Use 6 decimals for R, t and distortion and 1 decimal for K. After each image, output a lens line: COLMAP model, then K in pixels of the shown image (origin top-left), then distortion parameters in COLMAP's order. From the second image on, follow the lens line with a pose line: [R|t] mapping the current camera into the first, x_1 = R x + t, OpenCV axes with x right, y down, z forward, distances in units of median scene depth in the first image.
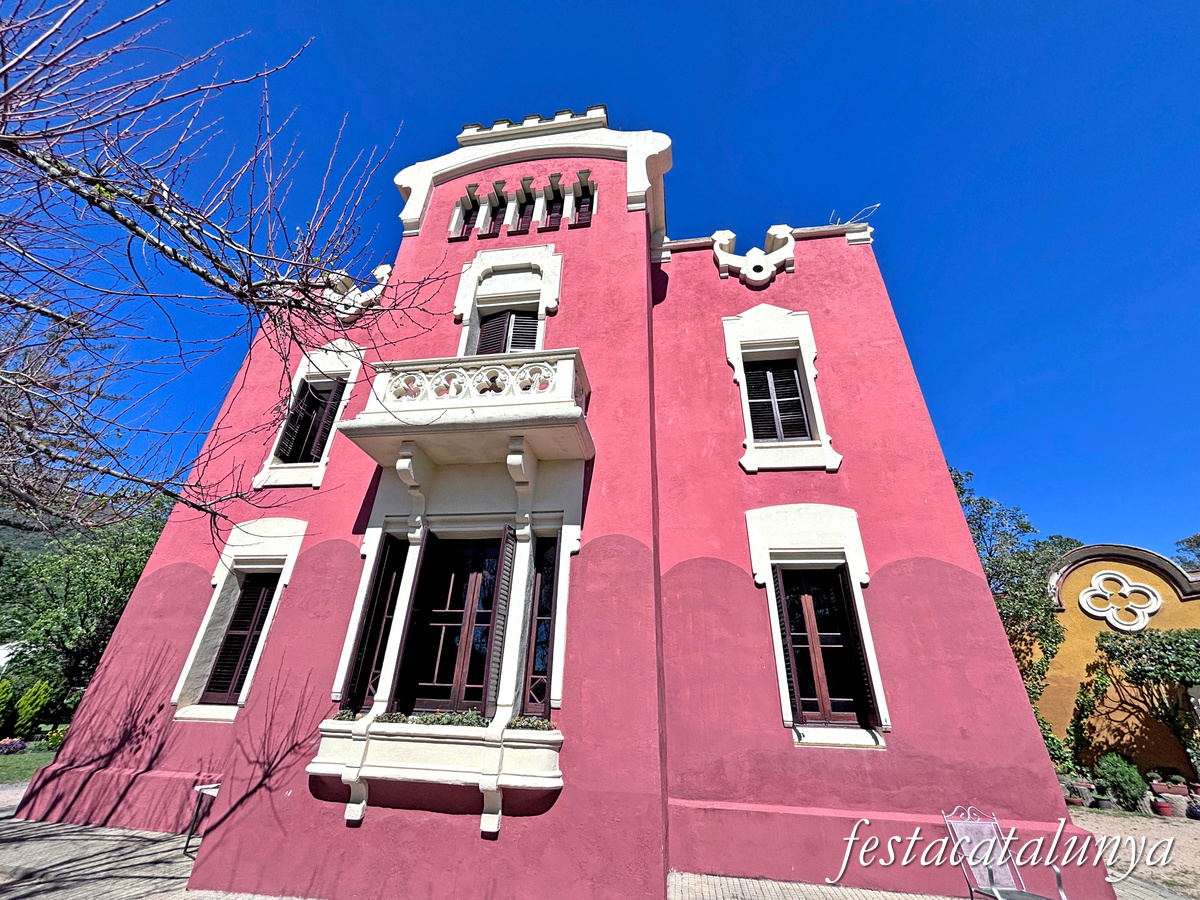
lens RADIAL K [[483.8, 0, 595.7], [0, 483.8, 447.1], [0, 0, 1]] dist [0.004032, -0.002132]
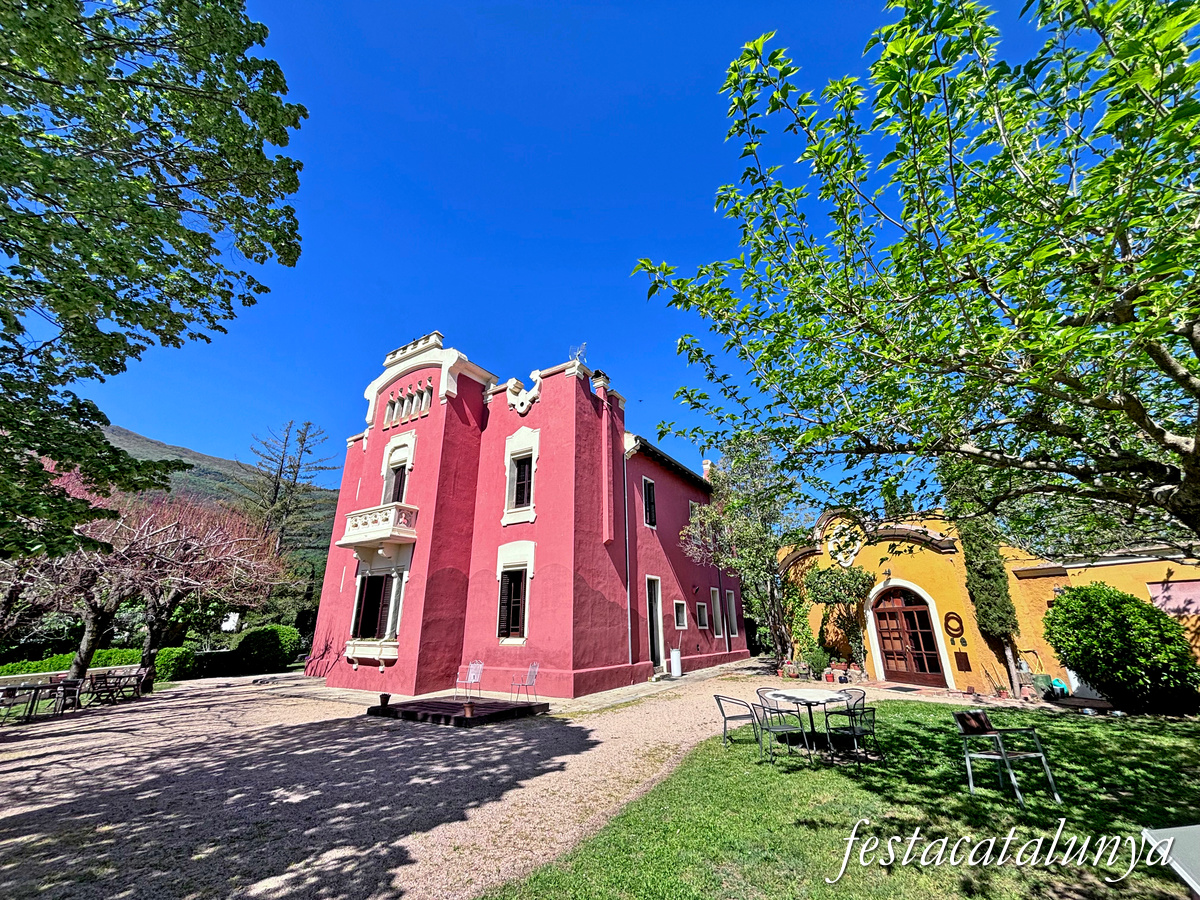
lens RADIAL K [[483.8, 0, 607.1], [0, 483.8, 448.3], [0, 0, 1]] dist [0.004032, -0.002132]
pose [[0.916817, -0.171421, -0.360642, 1.479693], [0.219818, 0.970662, 0.097441, -0.368428], [0.333358, -0.168611, 0.927601, -0.721806]]
